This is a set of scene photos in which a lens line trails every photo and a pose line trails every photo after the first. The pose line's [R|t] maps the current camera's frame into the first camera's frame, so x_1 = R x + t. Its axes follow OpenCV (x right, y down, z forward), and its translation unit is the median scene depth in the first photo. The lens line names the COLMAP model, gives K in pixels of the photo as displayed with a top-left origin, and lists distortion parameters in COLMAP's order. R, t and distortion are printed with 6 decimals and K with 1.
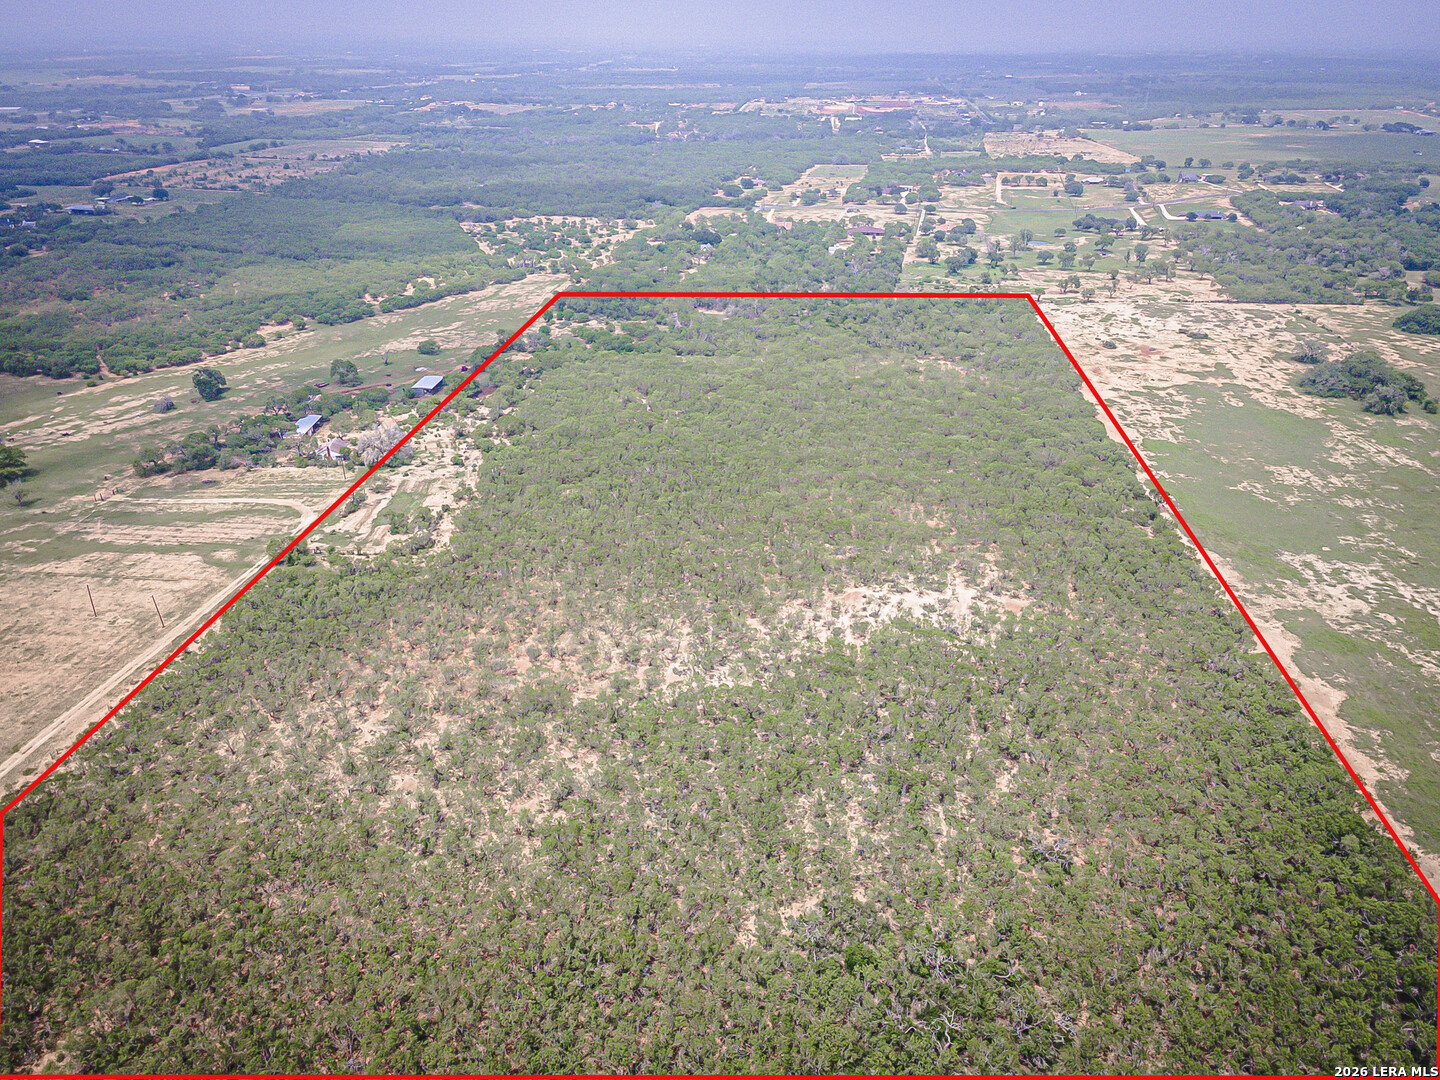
lens RADIAL K [[1056.7, 0, 716.6], [0, 1056.7, 538.5], [0, 0, 1]] dist [0.021871, 0.039375]
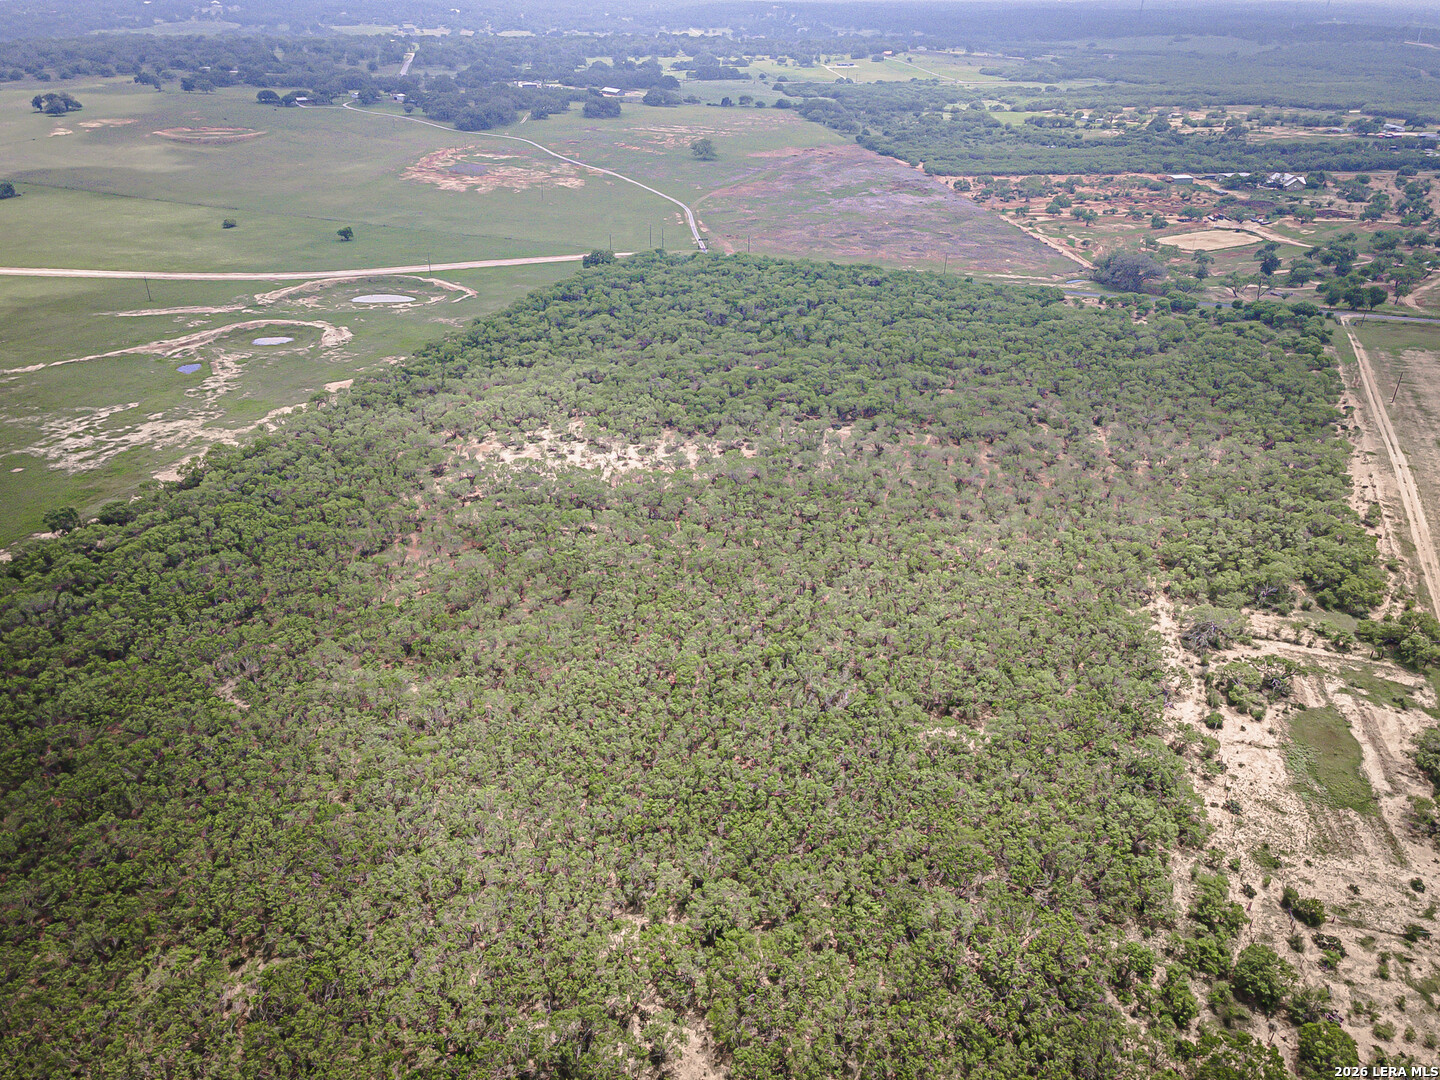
lens RADIAL K [[1056.7, 0, 716.0], [0, 1056.7, 535.3], [0, 0, 1]] dist [0.021871, 0.039375]
pose [[-0.967142, -0.123107, 0.222442, -0.085254], [0.105275, 0.602483, 0.791158, -0.345863], [-0.231415, 0.788580, -0.569727, 0.861649]]
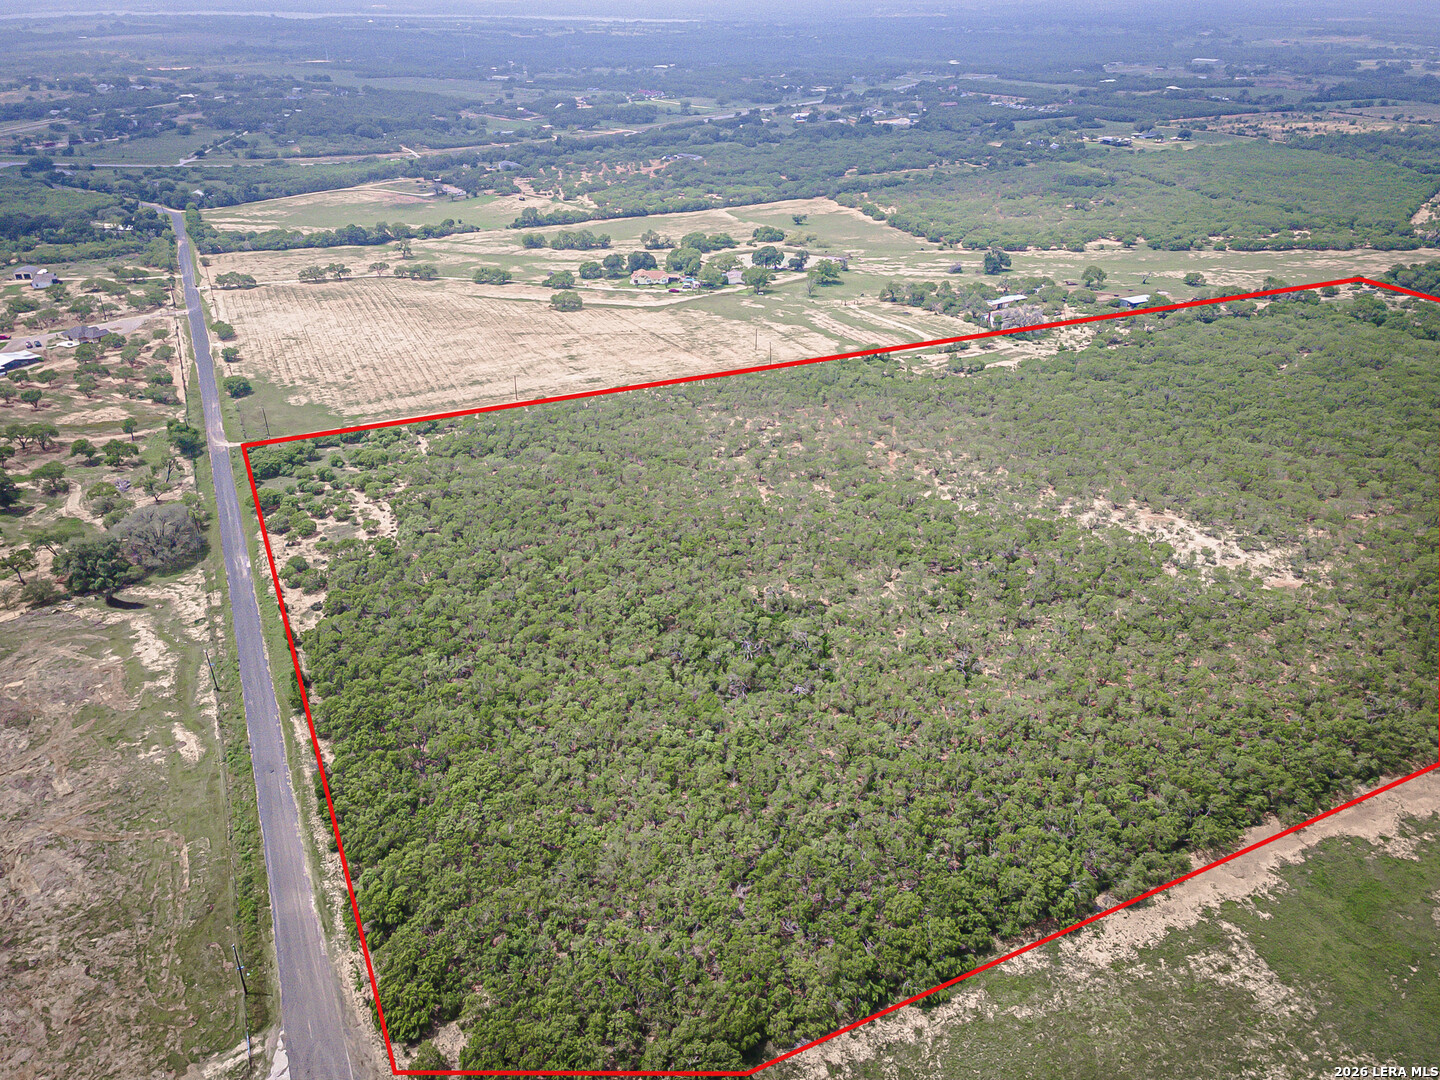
lens RADIAL K [[1056.7, 0, 720.3], [0, 1056.7, 536.8], [0, 0, 1]] dist [0.021871, 0.039375]
pose [[0.526173, 0.392511, -0.754372, 0.392777], [-0.371928, 0.903978, 0.210934, 0.006333], [0.764730, 0.169584, 0.621635, 0.009020]]
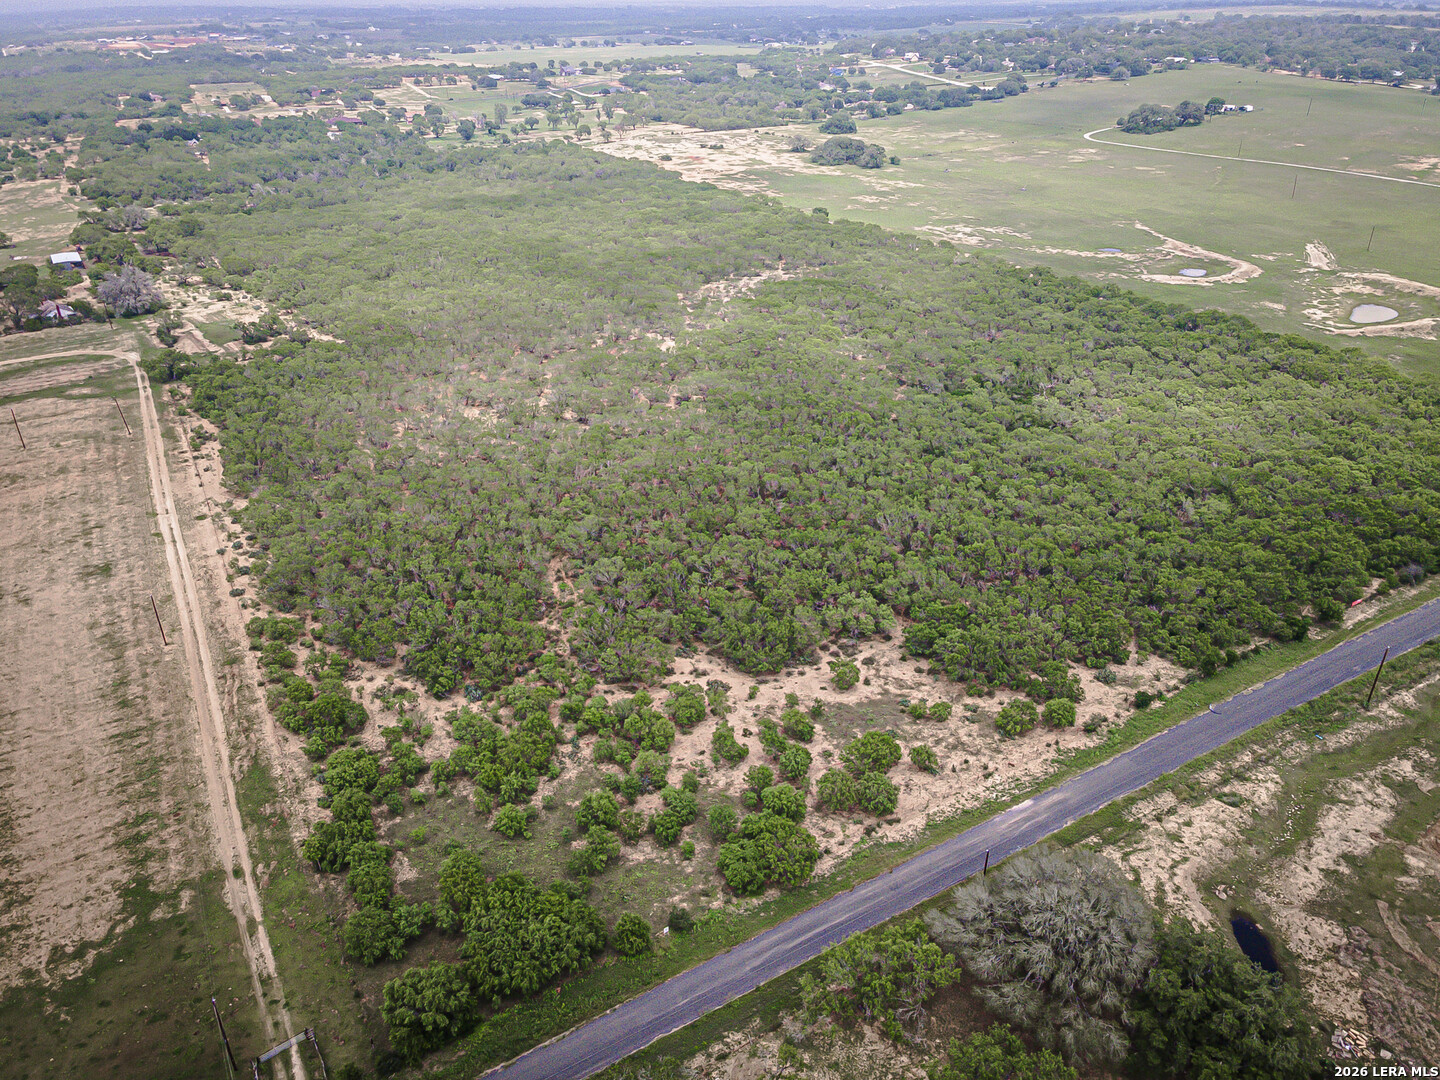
lens RADIAL K [[1056.7, 0, 721.0], [0, 1056.7, 537.1], [0, 0, 1]] dist [0.021871, 0.039375]
pose [[0.794411, -0.291389, 0.532921, -0.344183], [0.277676, 0.954583, 0.108019, 0.114441], [-0.540192, 0.062168, 0.839242, -0.020929]]
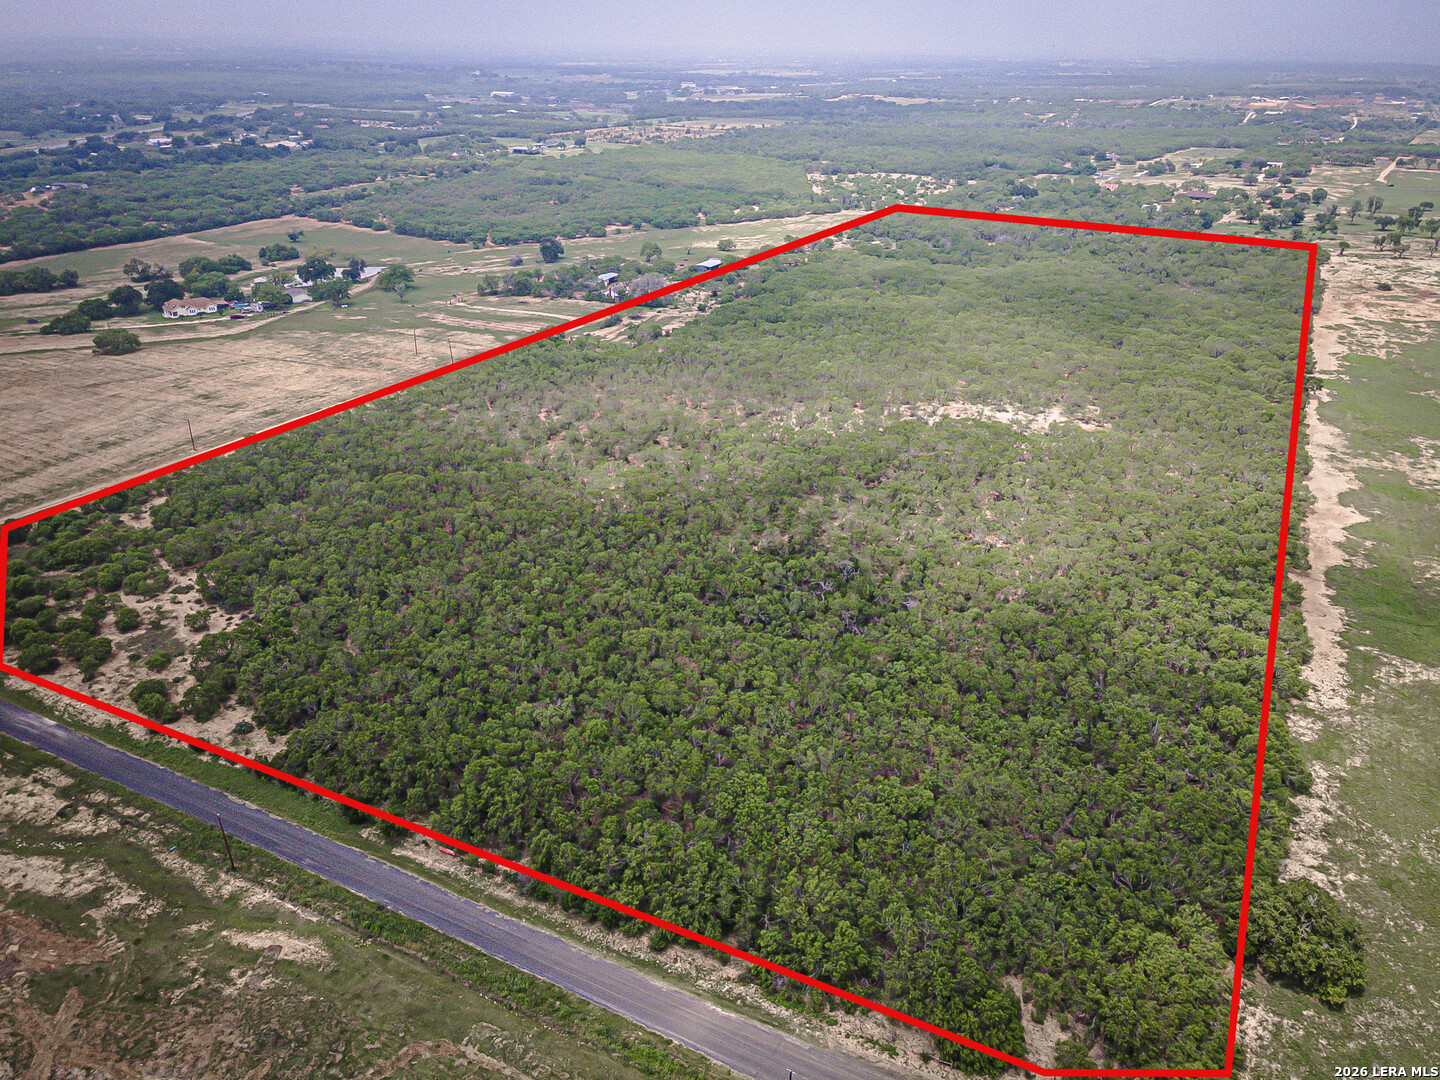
lens RADIAL K [[1056.7, 0, 717.7], [0, 1056.7, 534.9], [0, 0, 1]] dist [0.021871, 0.039375]
pose [[0.928244, 0.162788, -0.334460, 0.168777], [-0.167906, 0.985707, 0.013763, 0.124275], [0.331920, 0.043383, 0.942309, -0.103880]]
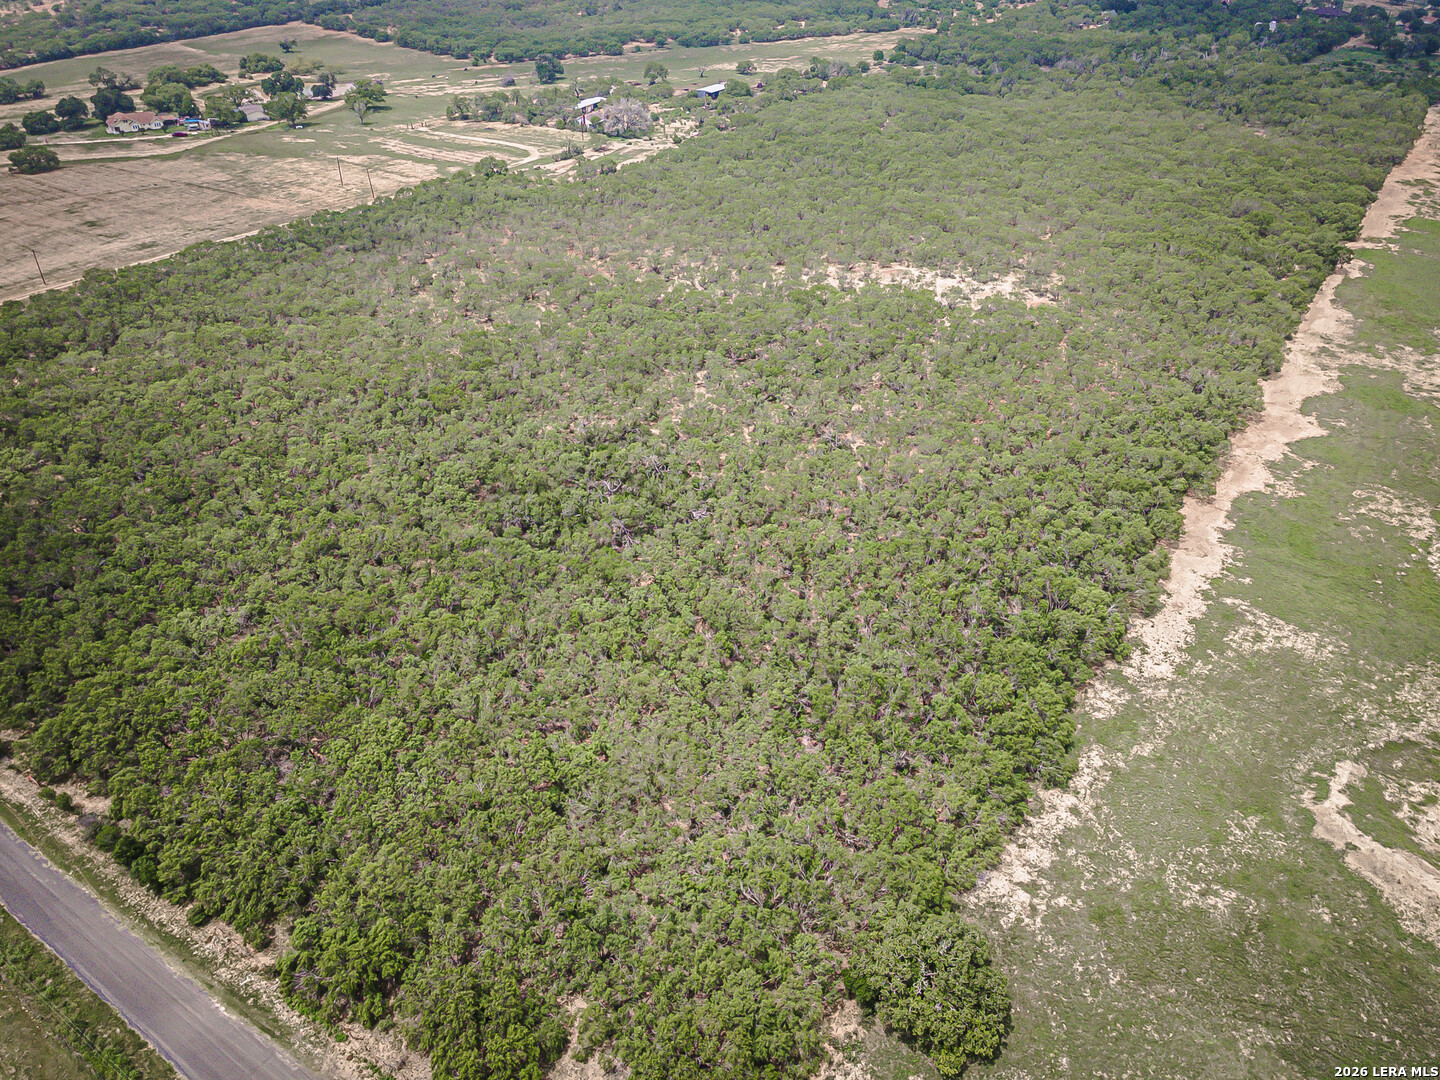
lens RADIAL K [[1056.7, 0, 718.0], [0, 1056.7, 534.5], [0, 0, 1]] dist [0.021871, 0.039375]
pose [[0.877515, 0.268158, -0.397566, 0.254297], [-0.212851, 0.960700, 0.178185, 0.085505], [0.429724, -0.071737, 0.900106, -0.003161]]
